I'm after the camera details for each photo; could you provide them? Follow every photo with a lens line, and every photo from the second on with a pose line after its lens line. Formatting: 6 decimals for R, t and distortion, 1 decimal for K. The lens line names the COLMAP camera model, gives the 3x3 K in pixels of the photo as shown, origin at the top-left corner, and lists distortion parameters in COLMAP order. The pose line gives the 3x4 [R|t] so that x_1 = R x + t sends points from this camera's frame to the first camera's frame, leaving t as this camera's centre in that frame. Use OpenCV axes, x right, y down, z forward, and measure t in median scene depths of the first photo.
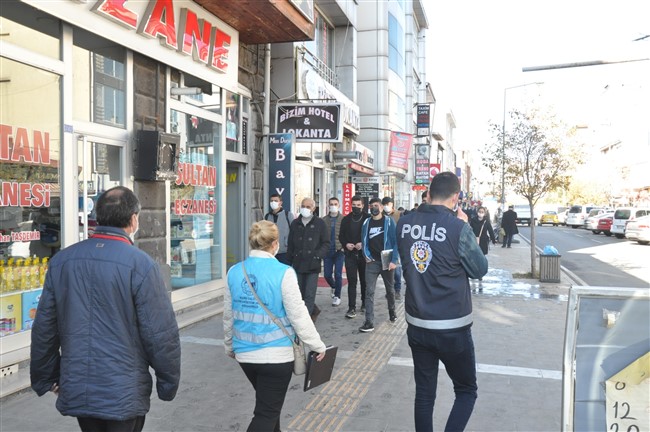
lens RADIAL K [[576.7, 0, 325.0], [0, 576.7, 215.8], [0, 0, 1]] dist [-0.005225, -0.000864]
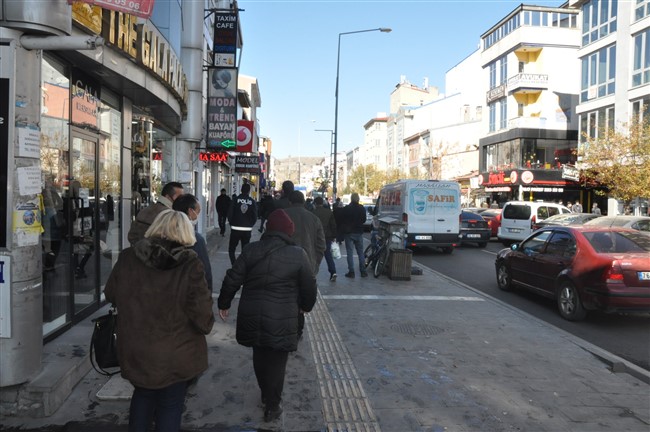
lens RADIAL K [[511.9, 0, 325.3], [0, 511.9, 214.2], [0, 0, 1]] dist [-0.003019, -0.000402]
pose [[0.934788, 0.005661, 0.355161, 0.087195], [-0.014368, 0.999657, 0.021882, -0.009900], [-0.354916, -0.025558, 0.934549, 0.504432]]
